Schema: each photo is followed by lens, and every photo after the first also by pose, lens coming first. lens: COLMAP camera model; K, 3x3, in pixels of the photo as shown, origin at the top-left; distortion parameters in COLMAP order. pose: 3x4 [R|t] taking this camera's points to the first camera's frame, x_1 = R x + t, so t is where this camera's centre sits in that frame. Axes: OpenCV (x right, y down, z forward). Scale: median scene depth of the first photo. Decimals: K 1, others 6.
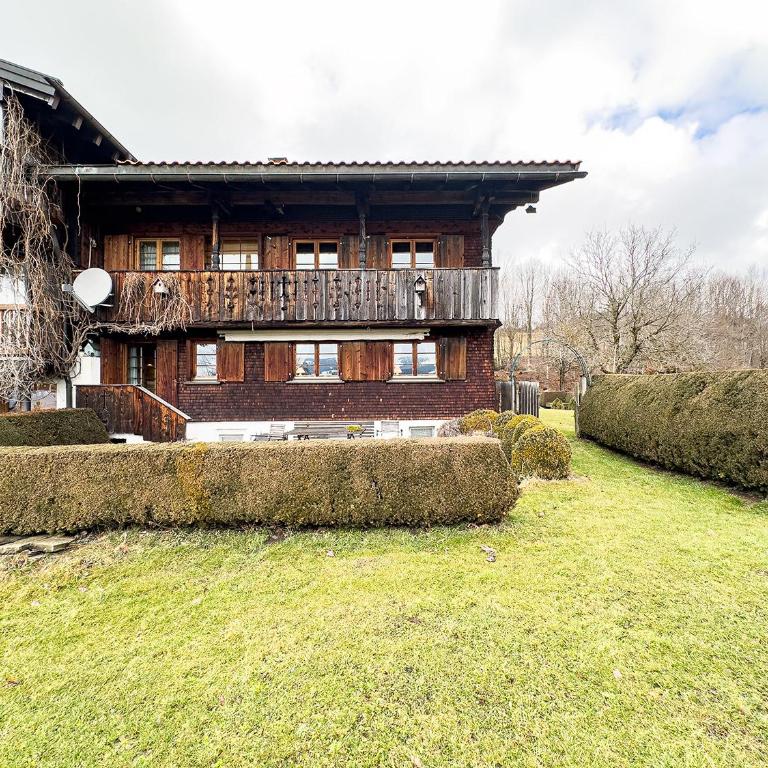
lens RADIAL K [[407.4, 0, 384.0], [0, 407.4, 384.0], [0, 0, 1]] dist [0.002781, 0.000198]
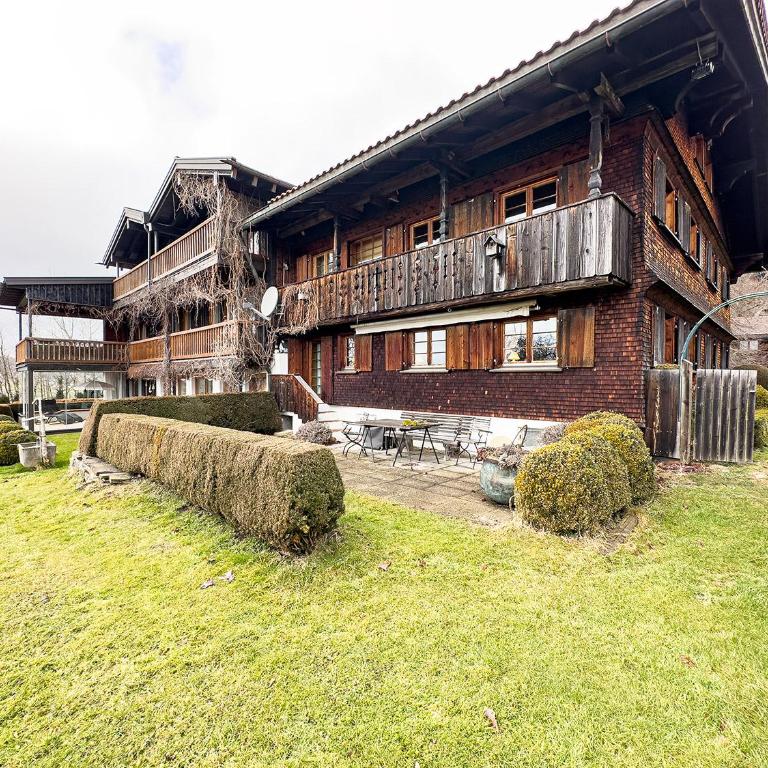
lens RADIAL K [[407.4, 0, 384.0], [0, 407.4, 384.0], [0, 0, 1]] dist [0.002781, 0.000198]
pose [[0.724297, 0.017965, -0.689254, 0.466300], [0.006108, 0.999454, 0.032469, -0.007229], [0.689461, -0.027727, 0.723792, 0.271655]]
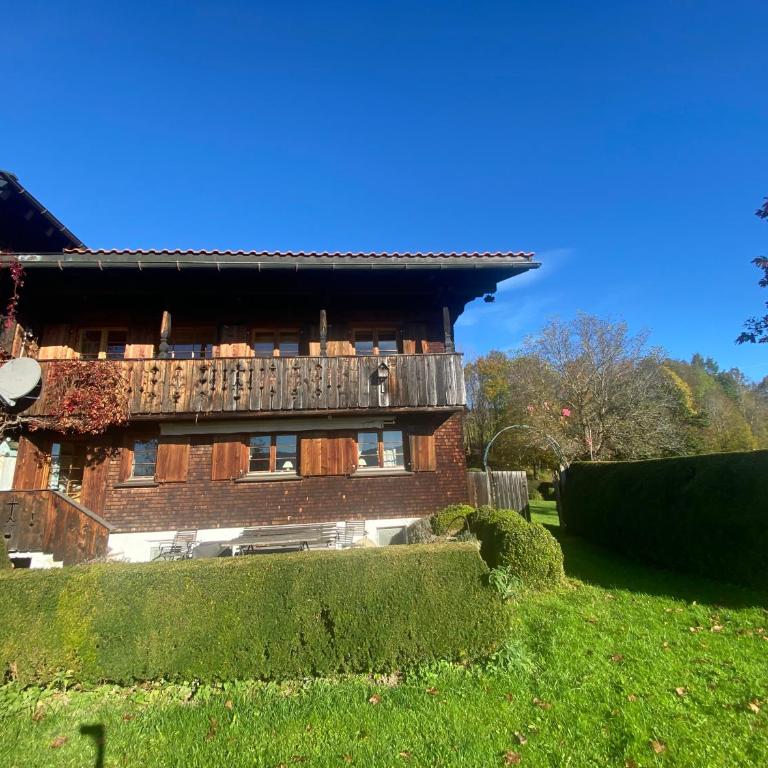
lens RADIAL K [[405.7, 0, 384.0], [0, 405.7, 384.0], [0, 0, 1]] dist [0.054787, -0.052011]
pose [[0.997138, -0.013781, 0.074339, 0.018534], [0.030005, 0.974634, -0.221786, -0.001184], [-0.069397, 0.223382, 0.972258, 0.072958]]
